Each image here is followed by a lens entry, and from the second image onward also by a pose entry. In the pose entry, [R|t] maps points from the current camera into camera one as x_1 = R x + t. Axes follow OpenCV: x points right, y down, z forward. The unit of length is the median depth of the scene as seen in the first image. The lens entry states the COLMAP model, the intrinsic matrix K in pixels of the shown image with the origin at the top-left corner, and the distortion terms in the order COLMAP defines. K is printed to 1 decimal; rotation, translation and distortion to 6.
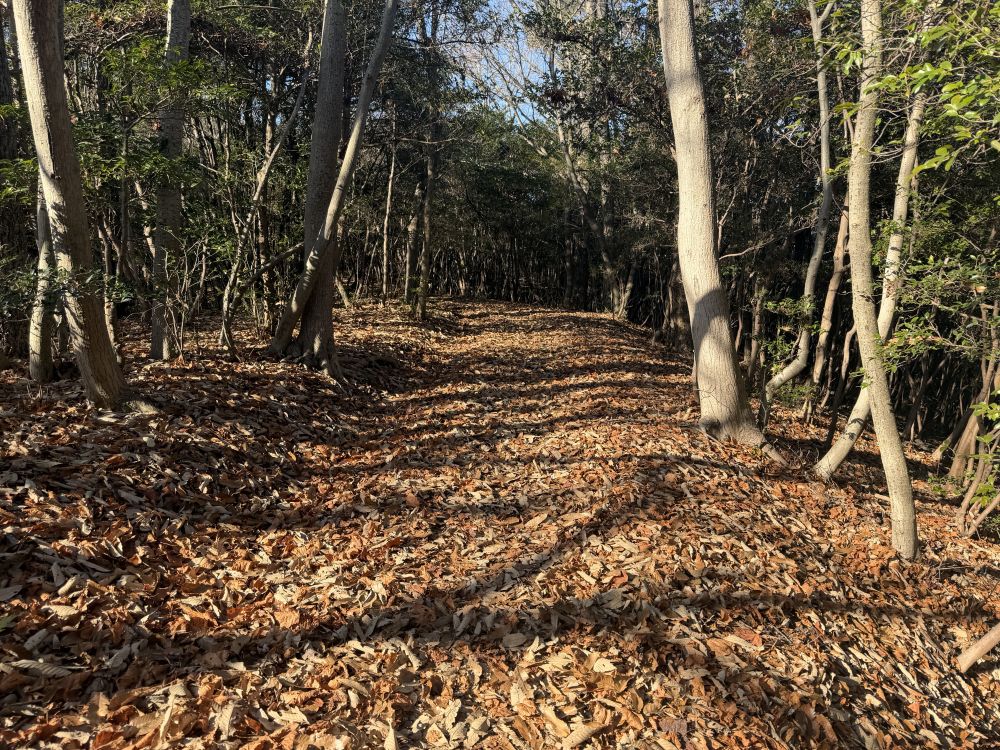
lens RADIAL K [[675.0, 0, 500.0], [0, 675.0, 375.0], [0, 0, 1]] dist [0.024255, -0.054377]
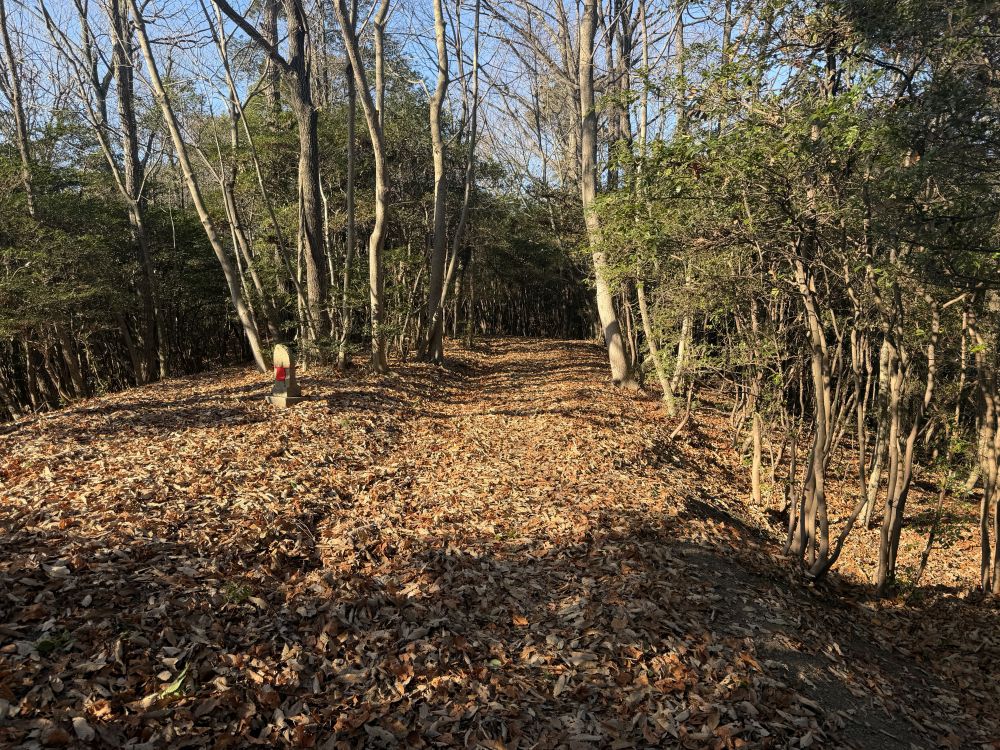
lens RADIAL K [[675.0, 0, 500.0], [0, 675.0, 375.0], [0, 0, 1]] dist [0.024255, -0.054377]
pose [[0.998870, -0.043107, -0.020018, -0.018216], [0.041890, 0.997455, -0.057702, 0.108732], [0.022455, 0.056798, 0.998133, -0.823376]]
